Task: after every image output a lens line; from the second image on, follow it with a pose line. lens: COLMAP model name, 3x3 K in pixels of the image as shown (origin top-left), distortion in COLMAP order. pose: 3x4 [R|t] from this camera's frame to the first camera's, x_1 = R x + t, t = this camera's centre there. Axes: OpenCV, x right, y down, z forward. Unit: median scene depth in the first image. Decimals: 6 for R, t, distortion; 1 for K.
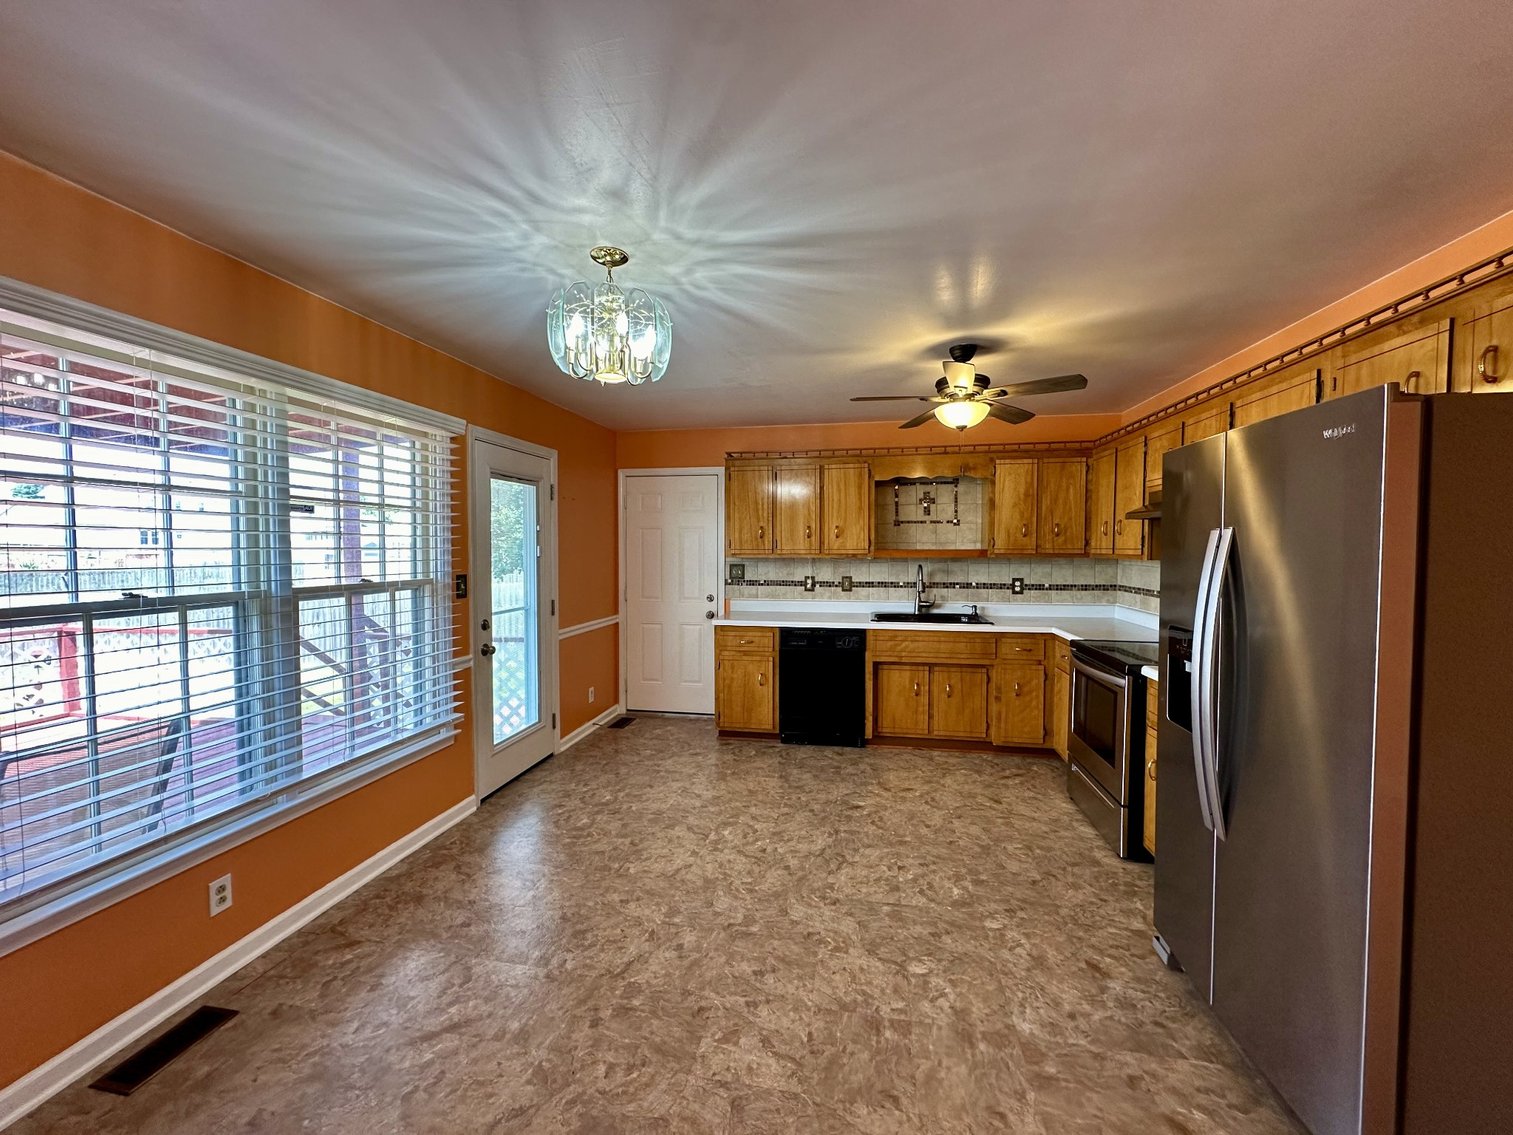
lens RADIAL K [[603.2, 0, 757.4], [0, 603.2, 567.0], [0, 0, 1]] dist [0.002684, 0.000137]
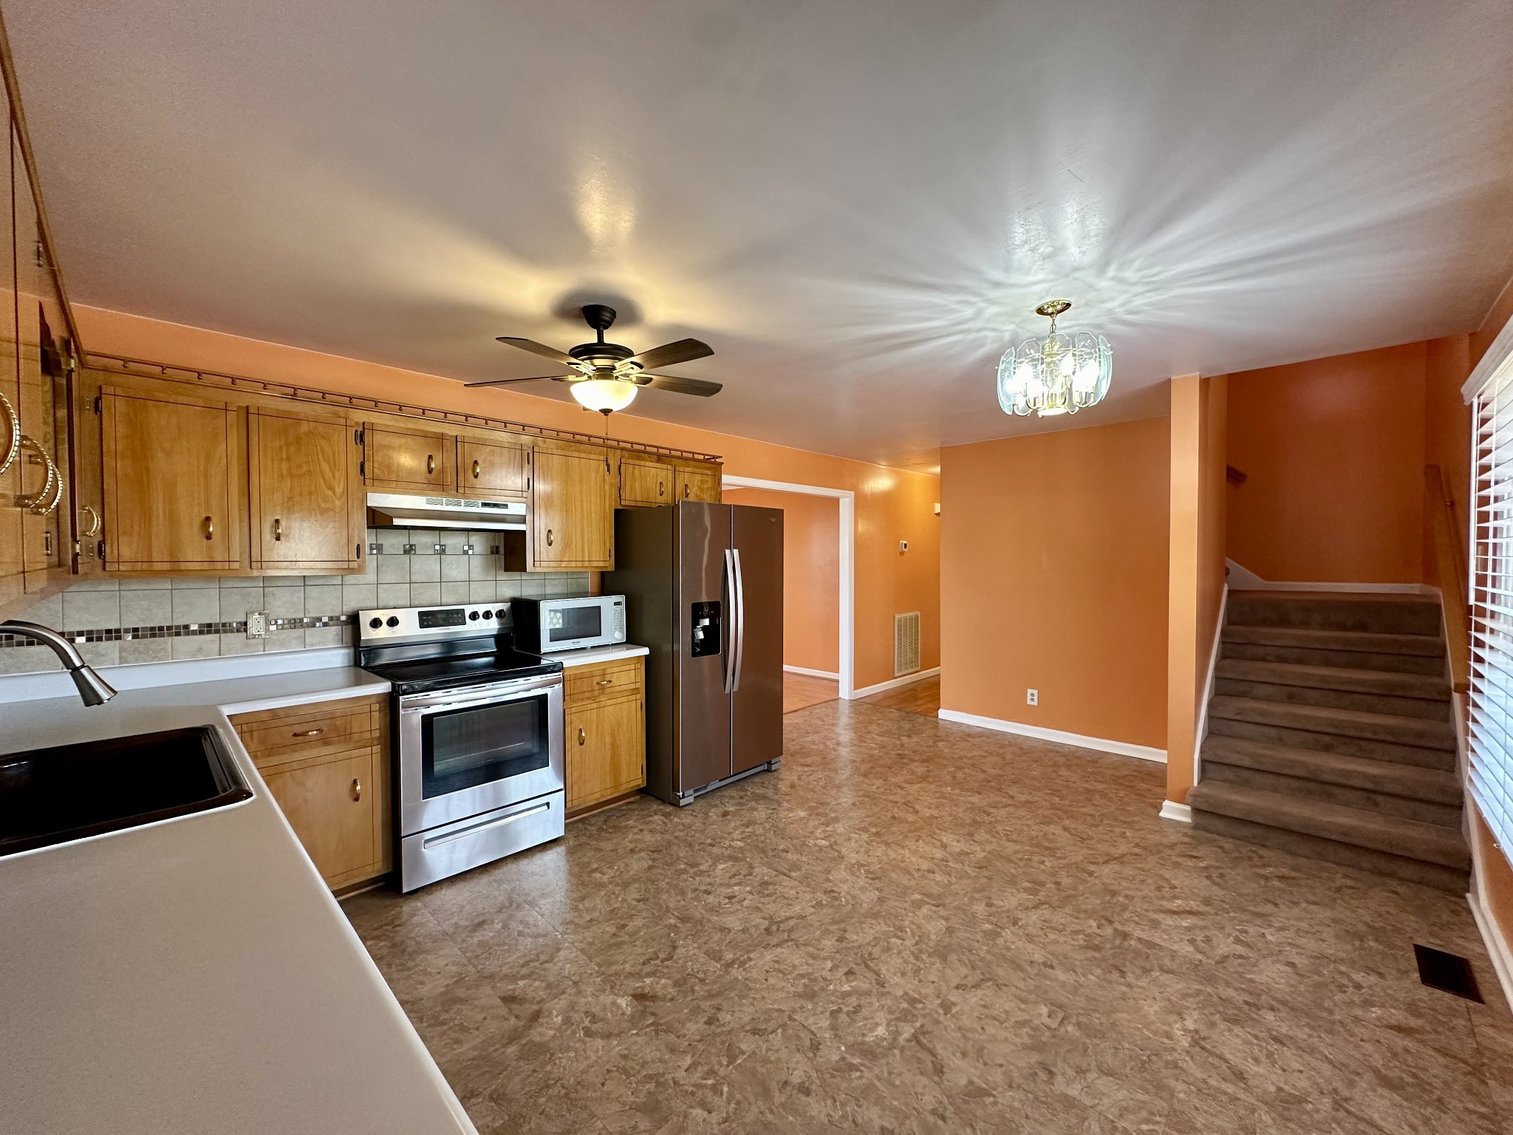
lens RADIAL K [[603.2, 0, 756.6], [0, 603.2, 570.4], [0, 0, 1]] dist [0.002684, 0.000137]
pose [[-0.833875, -0.008887, 0.551882, -0.370995], [0.020915, 0.998644, 0.047683, -0.066323], [-0.551557, 0.051305, -0.832558, 2.071814]]
